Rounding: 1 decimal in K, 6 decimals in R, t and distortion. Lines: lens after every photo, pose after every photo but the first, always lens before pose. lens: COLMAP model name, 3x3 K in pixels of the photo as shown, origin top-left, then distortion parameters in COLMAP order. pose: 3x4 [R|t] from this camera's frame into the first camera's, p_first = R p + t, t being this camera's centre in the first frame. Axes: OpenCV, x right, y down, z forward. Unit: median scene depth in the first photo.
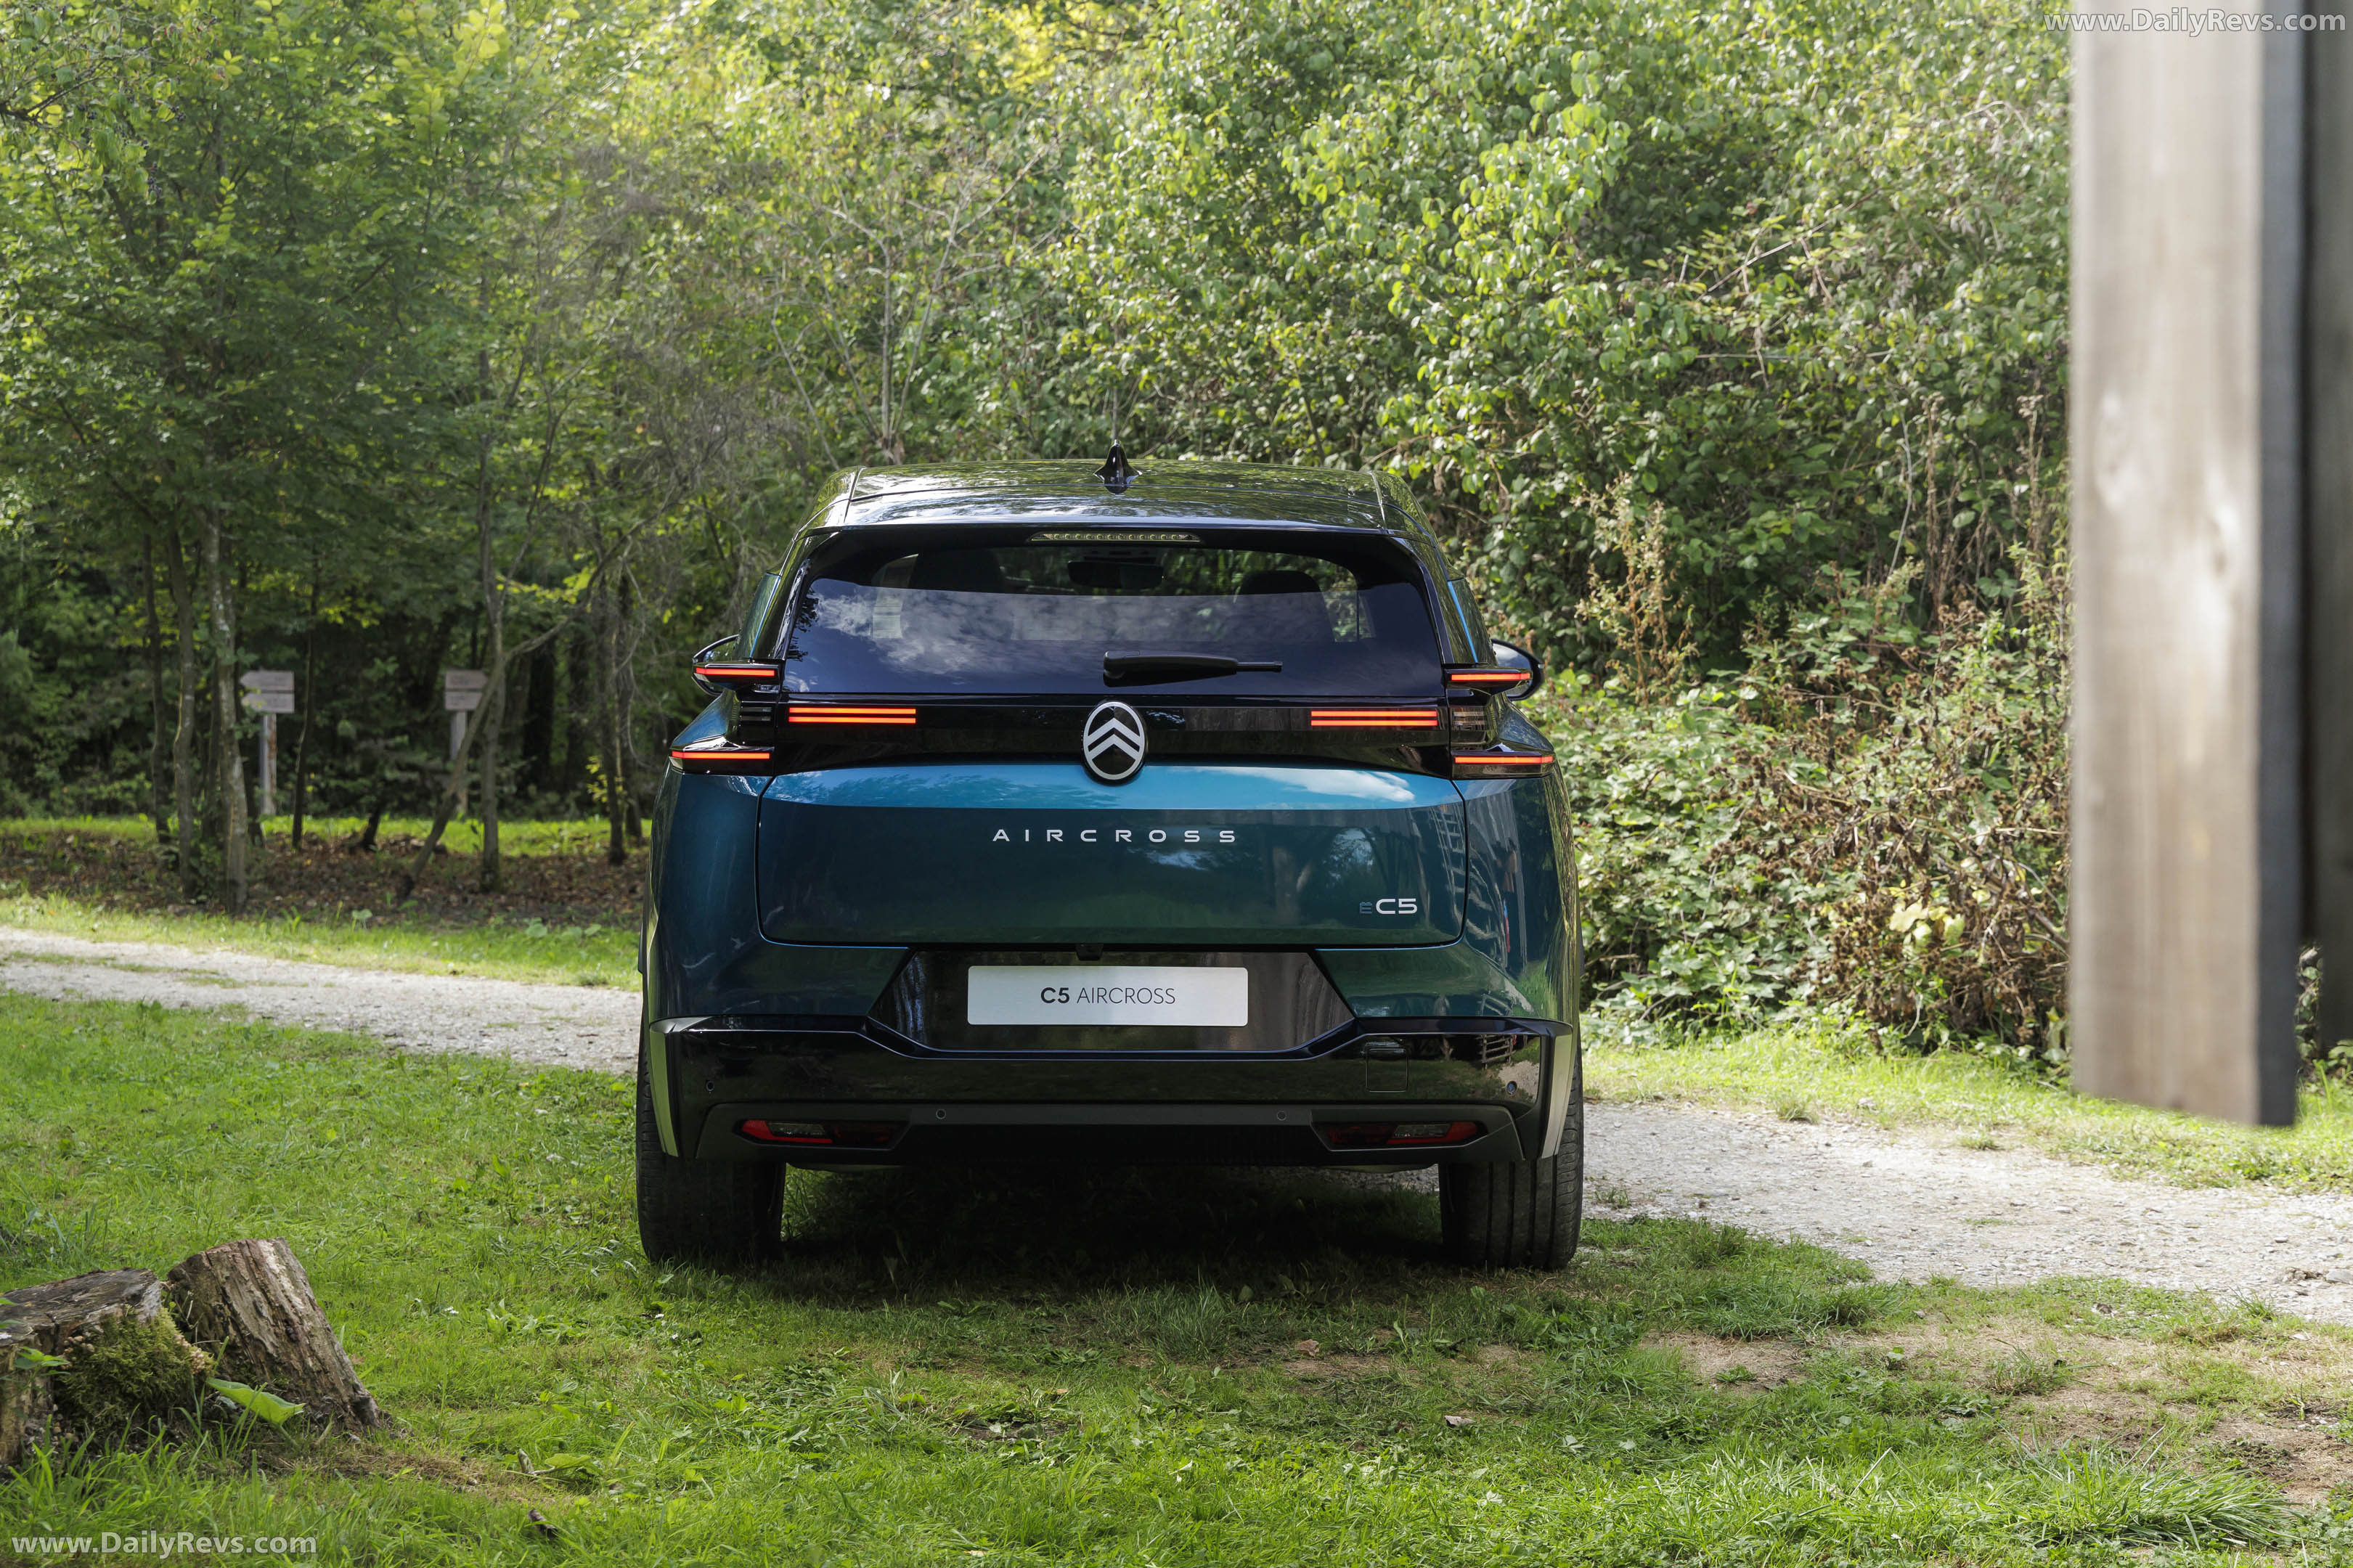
lens RADIAL K [[4654.4, 0, 1186.1], [0, 4654.4, 766.4], [0, 0, 1]] dist [0.167880, 0.000000]
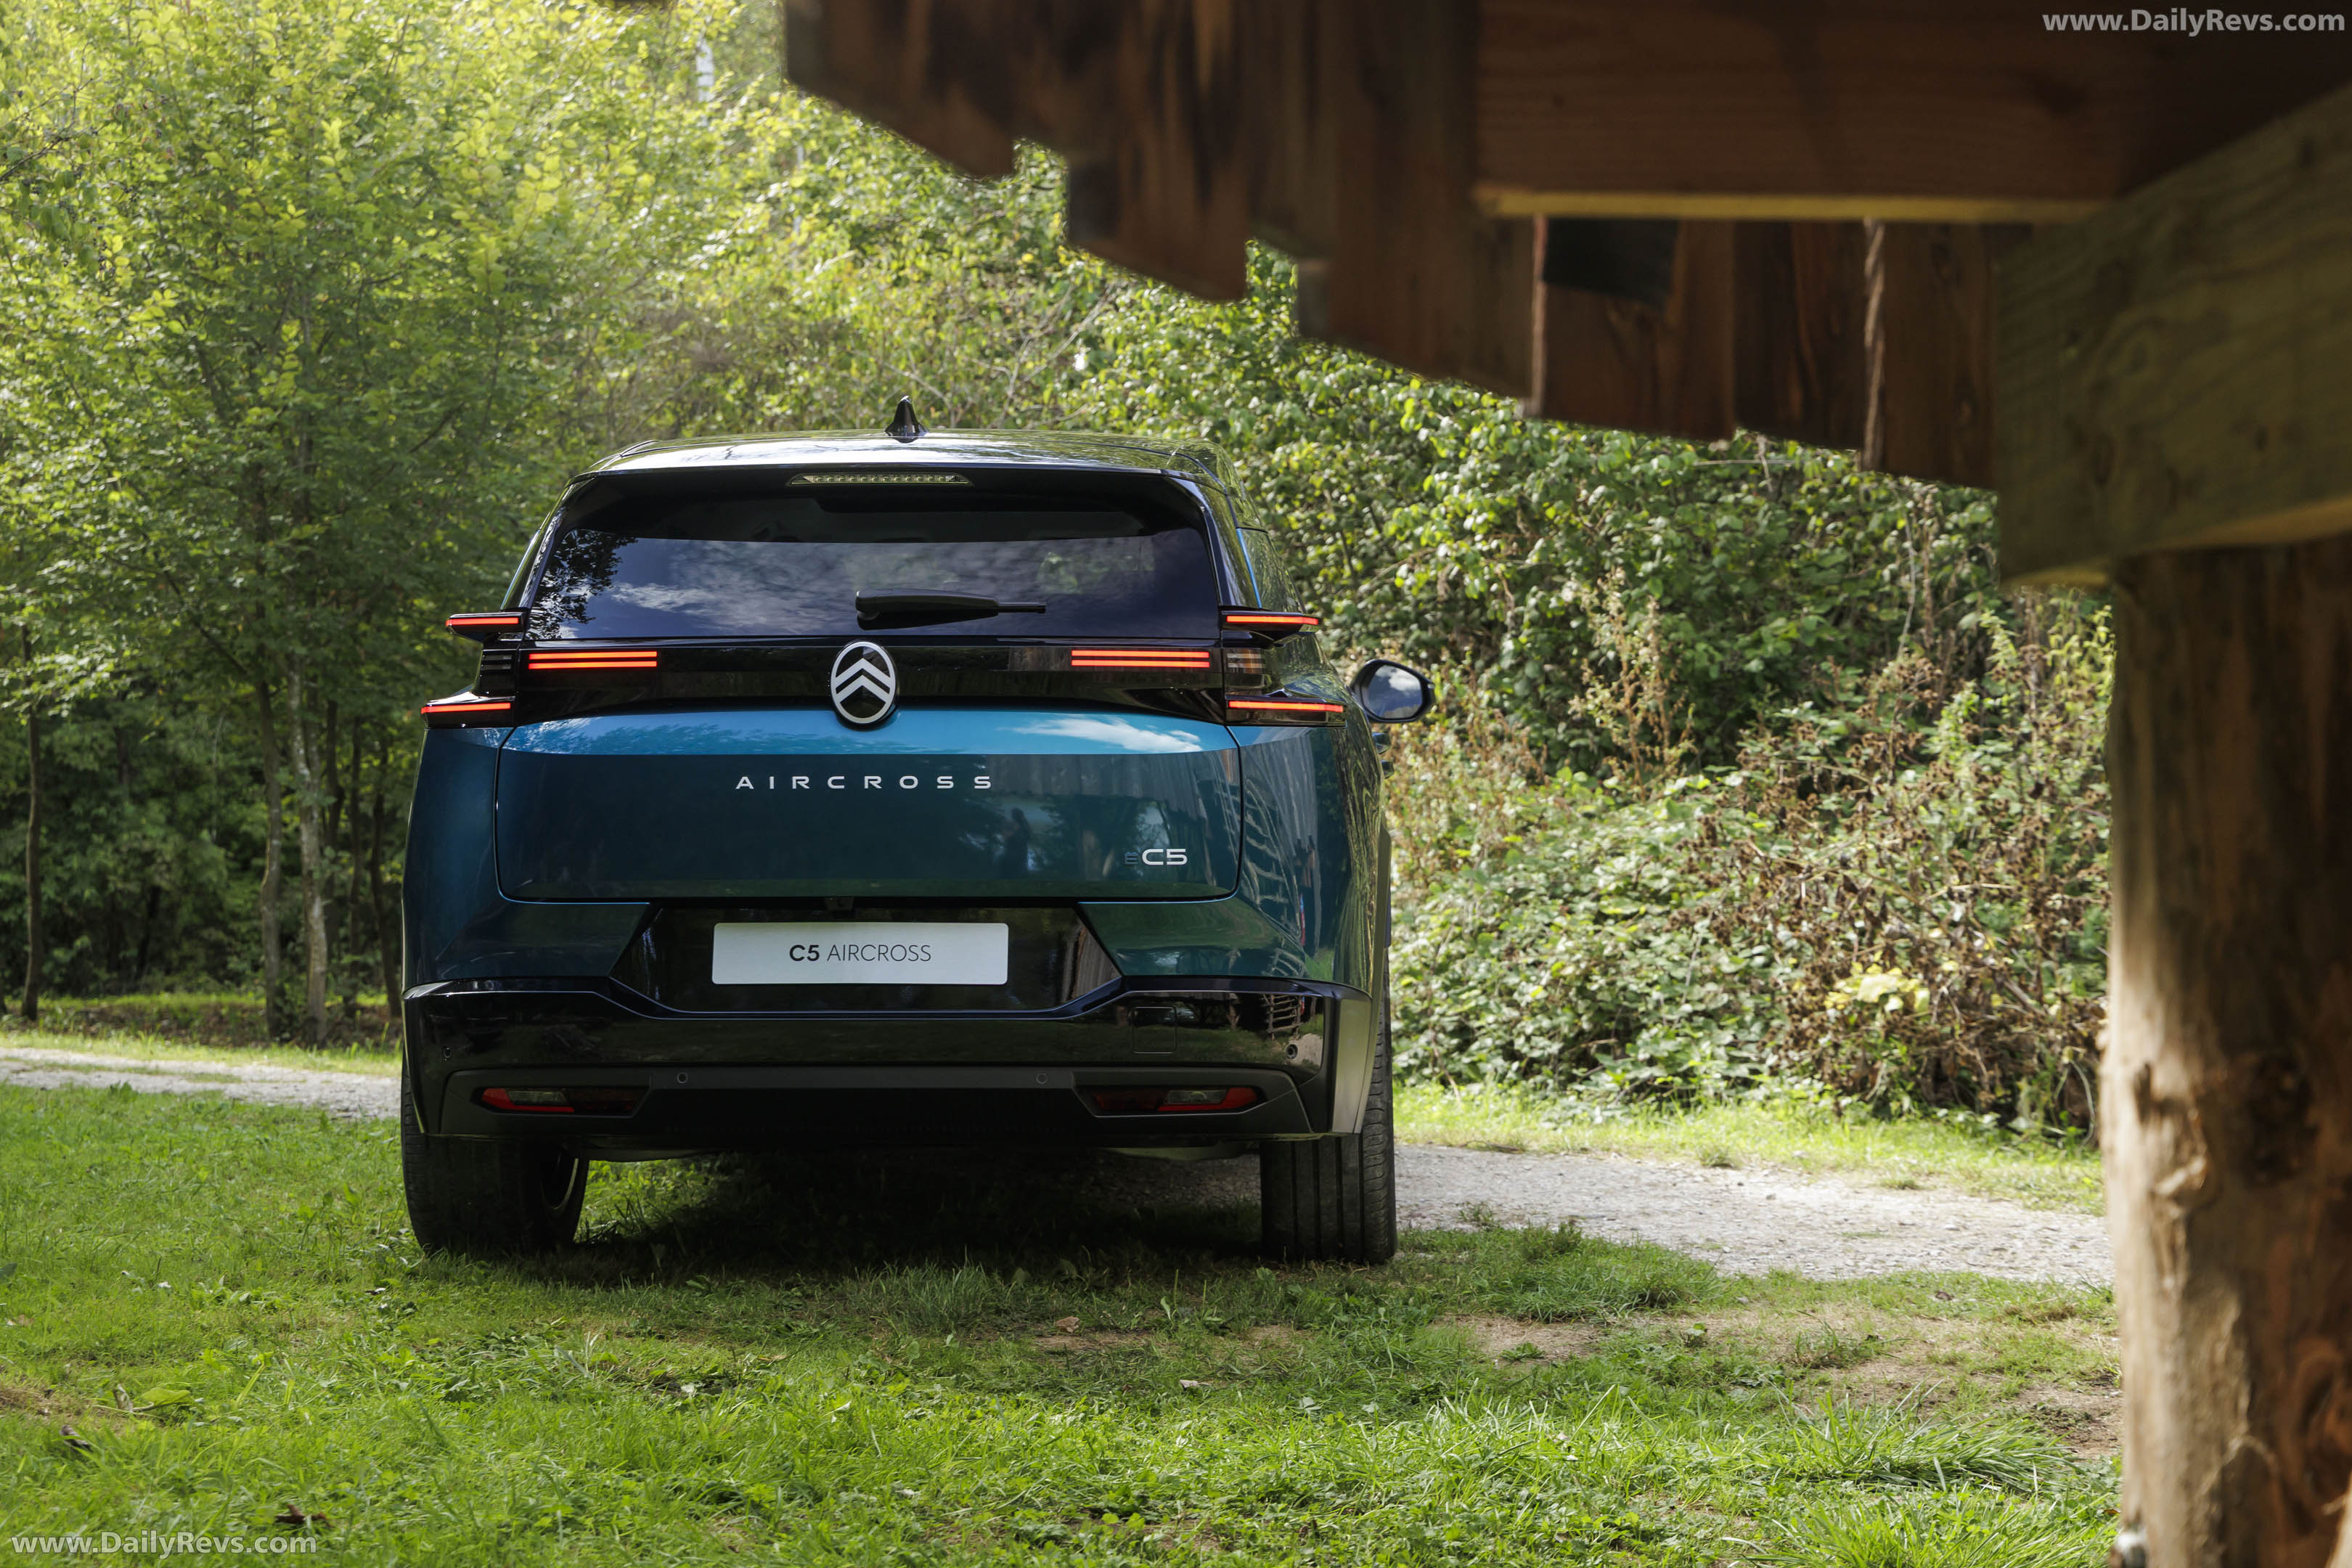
lens RADIAL K [[4340.7, 0, 1161.8], [0, 4340.7, 802.7], [0, 0, 1]] dist [0.128485, 0.000000]
pose [[0.997923, -0.007416, -0.063986, 0.065682], [0.003993, 0.998562, -0.053463, 0.042980], [0.064291, 0.053096, 0.996518, 0.080099]]
